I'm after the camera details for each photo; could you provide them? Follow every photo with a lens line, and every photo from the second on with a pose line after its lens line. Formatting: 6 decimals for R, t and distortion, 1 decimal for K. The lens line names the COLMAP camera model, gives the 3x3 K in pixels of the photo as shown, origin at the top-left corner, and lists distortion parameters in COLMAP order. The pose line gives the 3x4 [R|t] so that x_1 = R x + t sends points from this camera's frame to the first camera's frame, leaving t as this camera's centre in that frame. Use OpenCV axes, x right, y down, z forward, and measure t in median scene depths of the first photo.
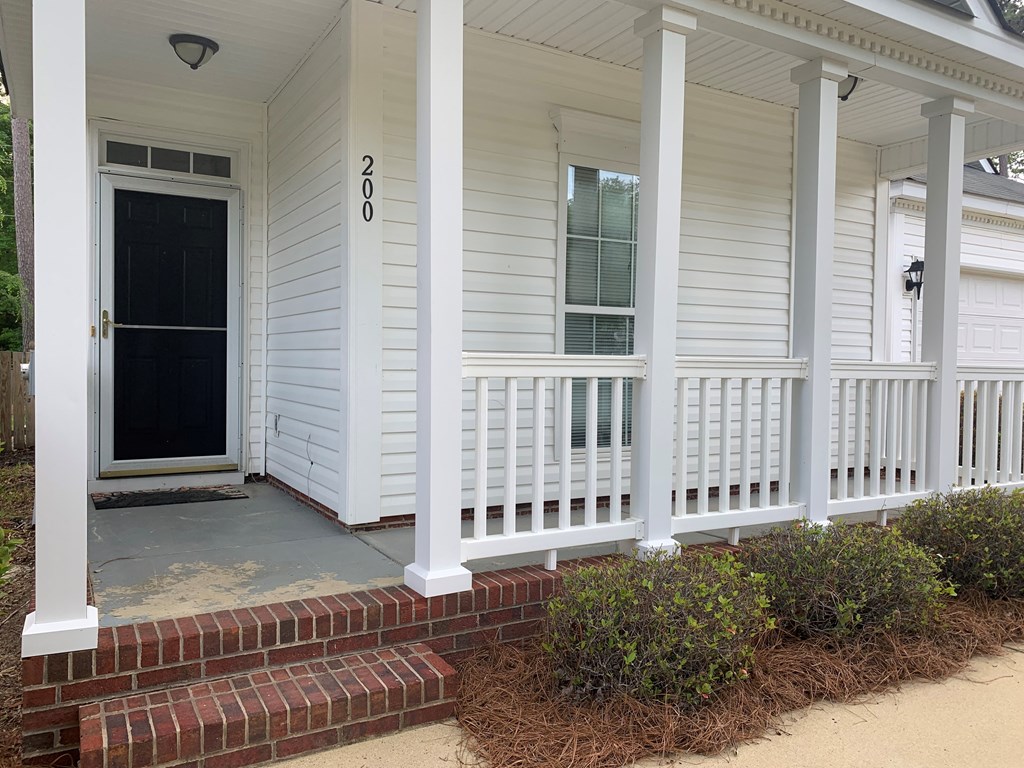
lens RADIAL K [[784.0, 0, 542.8], [0, 784.0, 383.0], [0, 0, 1]] dist [0.063616, -0.059658]
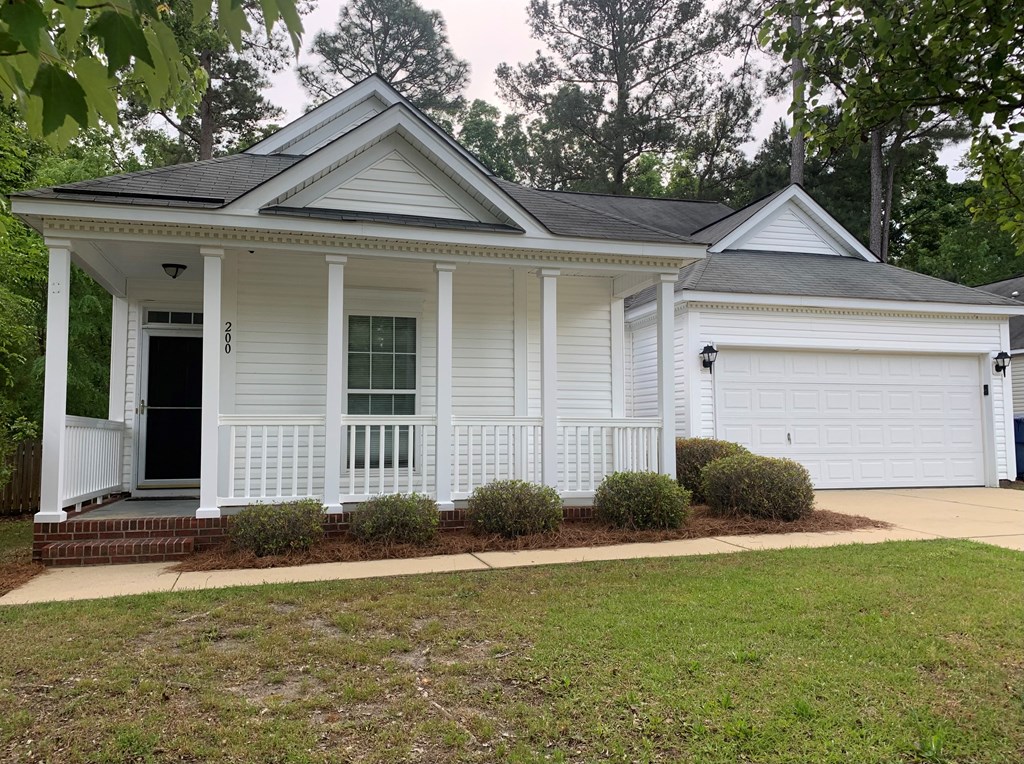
lens RADIAL K [[784.0, 0, 510.6], [0, 784.0, 380.1], [0, 0, 1]] dist [0.063616, -0.059658]
pose [[0.969765, -0.033961, -0.241665, 0.763865], [0.009705, 0.994853, -0.100859, 0.061837], [0.243847, 0.095464, 0.965104, -0.619943]]
